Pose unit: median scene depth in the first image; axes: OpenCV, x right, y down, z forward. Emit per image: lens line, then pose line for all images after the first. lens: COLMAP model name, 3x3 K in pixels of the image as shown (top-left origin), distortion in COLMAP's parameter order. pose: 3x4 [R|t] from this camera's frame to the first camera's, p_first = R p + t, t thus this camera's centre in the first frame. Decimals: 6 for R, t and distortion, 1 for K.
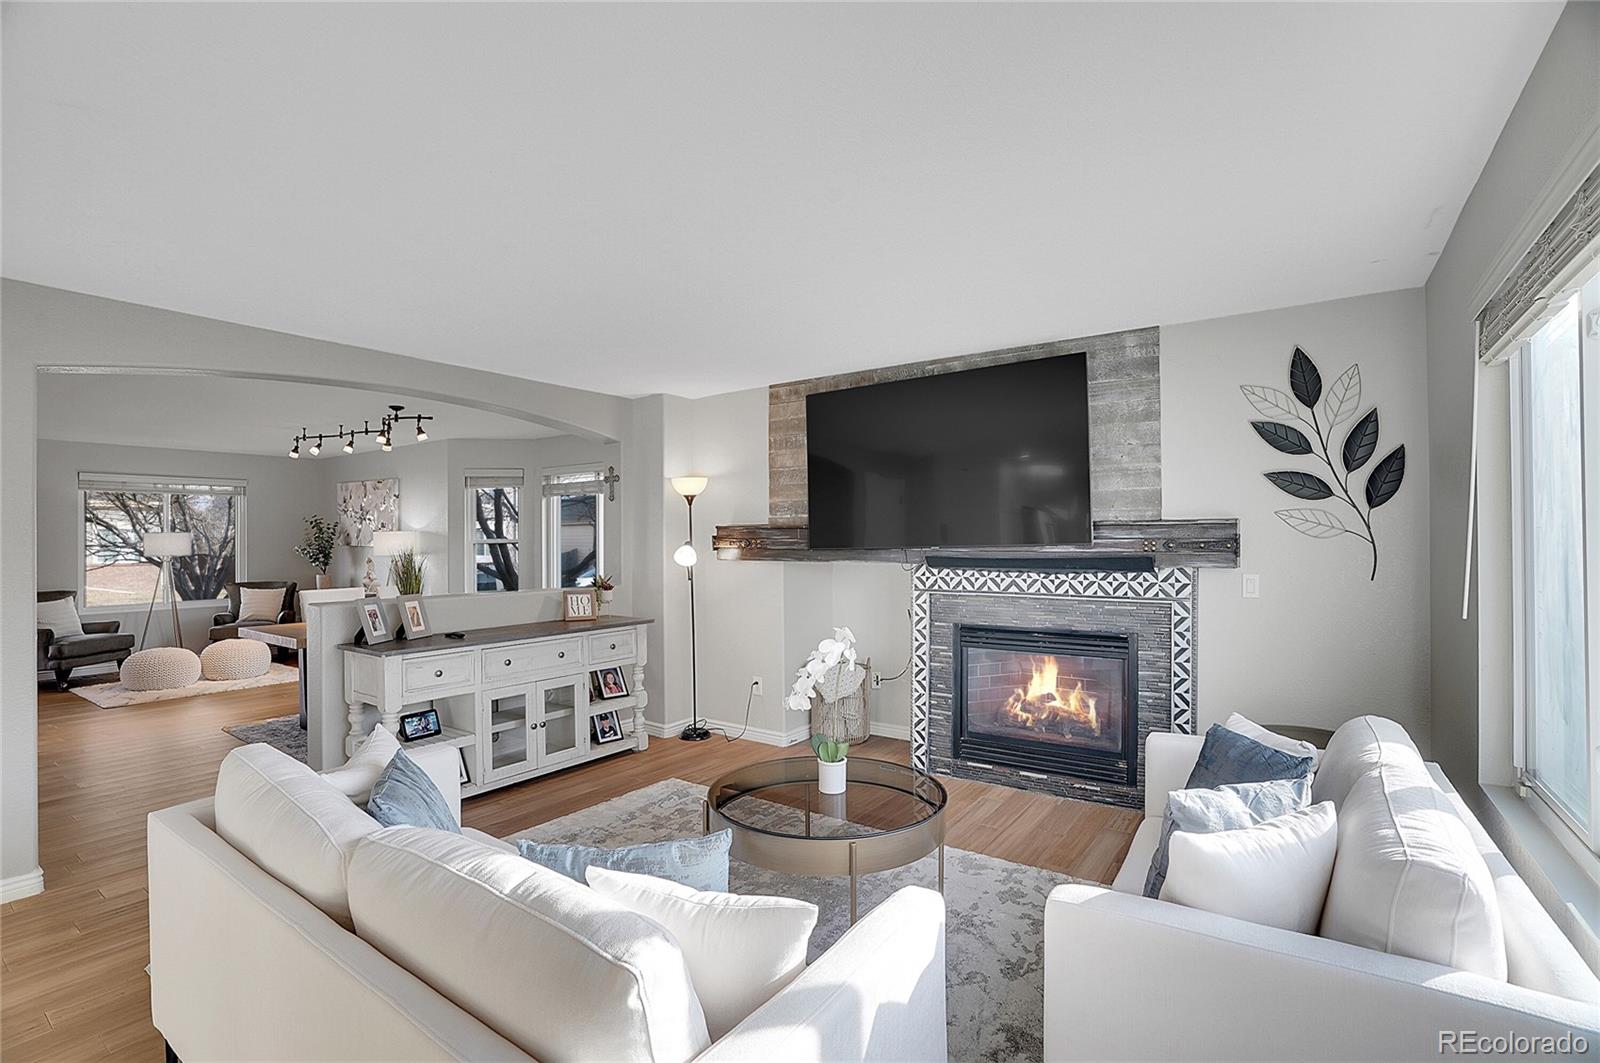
lens RADIAL K [[738.5, 0, 807.9], [0, 738.5, 529.9], [0, 0, 1]] dist [-0.057970, 0.019530]
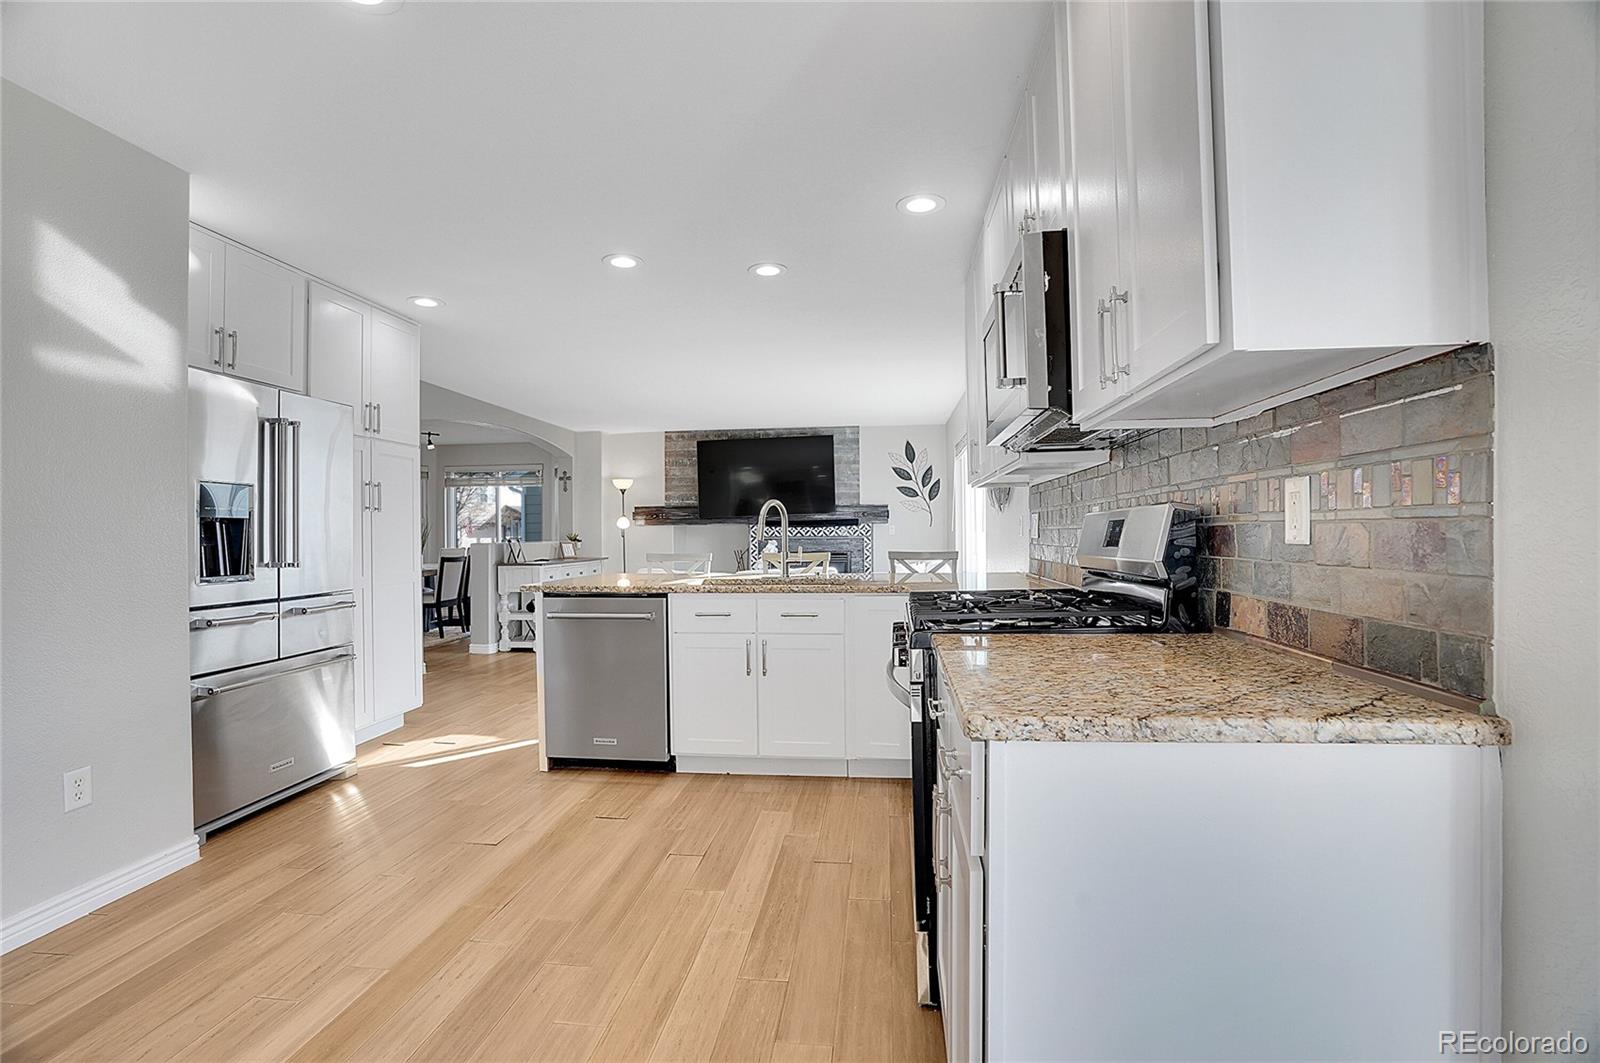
lens RADIAL K [[738.5, 0, 792.8], [0, 738.5, 525.4], [0, 0, 1]] dist [-0.057970, 0.019530]
pose [[0.880875, 0.003431, 0.473337, -0.752509], [-0.001265, 0.999987, -0.004895, 0.058204], [-0.473348, 0.003713, 0.880868, -0.918908]]
